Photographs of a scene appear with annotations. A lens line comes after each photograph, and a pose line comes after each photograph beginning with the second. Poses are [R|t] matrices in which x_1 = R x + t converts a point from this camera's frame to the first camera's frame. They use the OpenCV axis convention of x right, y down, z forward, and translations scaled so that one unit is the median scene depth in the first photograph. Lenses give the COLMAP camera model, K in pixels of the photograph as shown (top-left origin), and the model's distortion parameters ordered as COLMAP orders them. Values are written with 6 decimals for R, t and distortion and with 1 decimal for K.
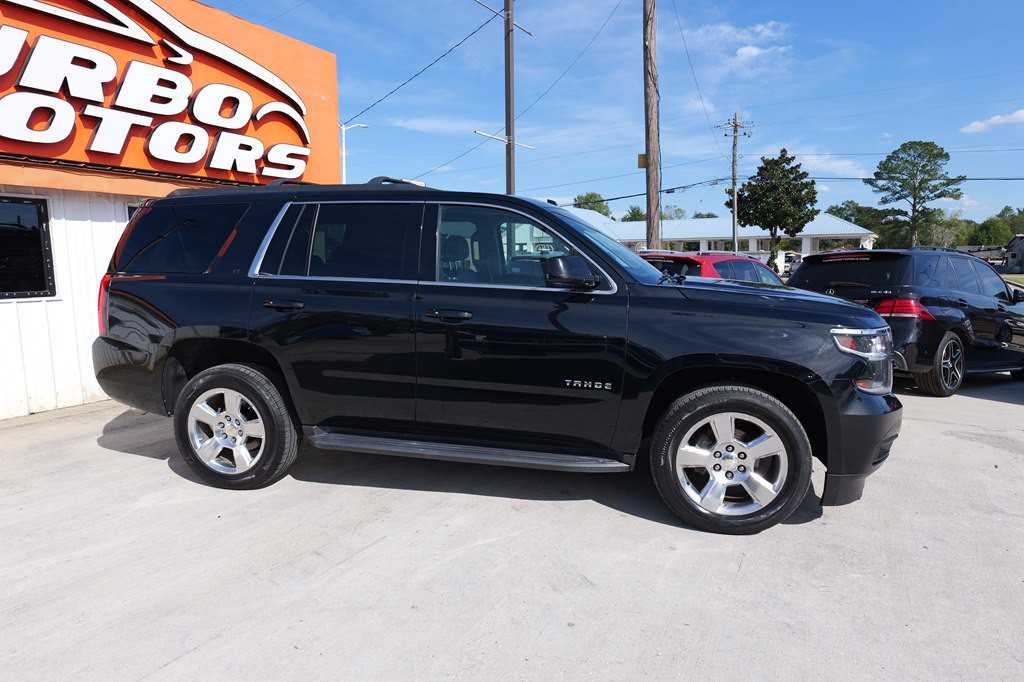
lens RADIAL K [[602.9, 0, 508.8], [0, 602.9, 341.5], [0, 0, 1]] dist [-0.009827, 0.000826]
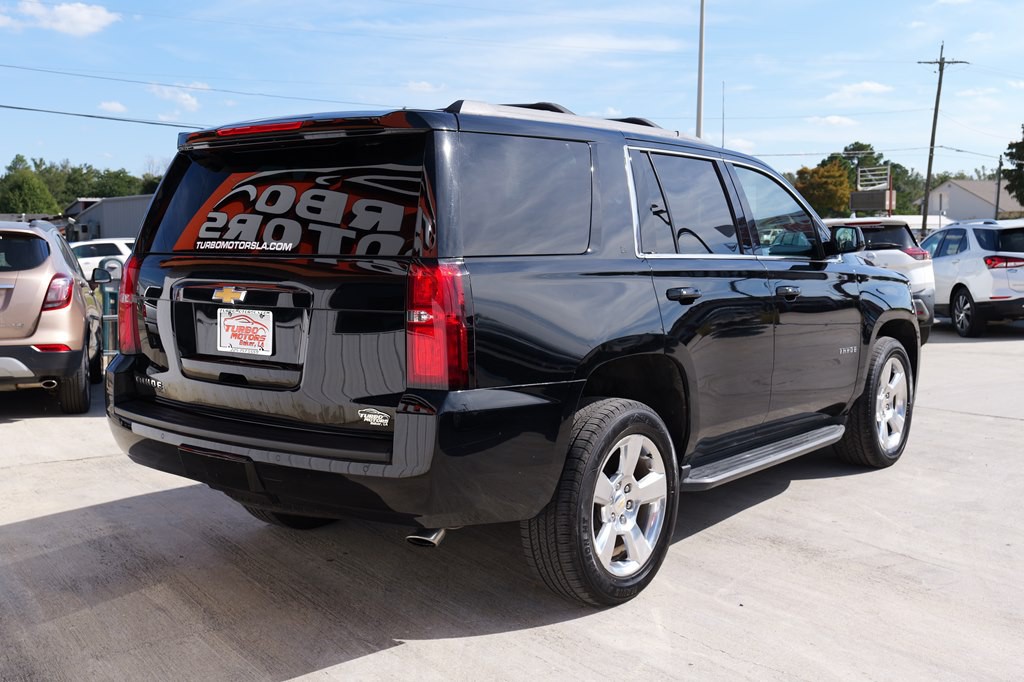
lens RADIAL K [[1072.5, 0, 506.9], [0, 1072.5, 340.6], [0, 0, 1]] dist [0.015398, 0.002993]
pose [[0.436450, -0.093617, 0.894845, -0.926689], [0.128430, 0.990870, 0.041023, -0.050173], [-0.890515, 0.097021, 0.444488, 0.372132]]
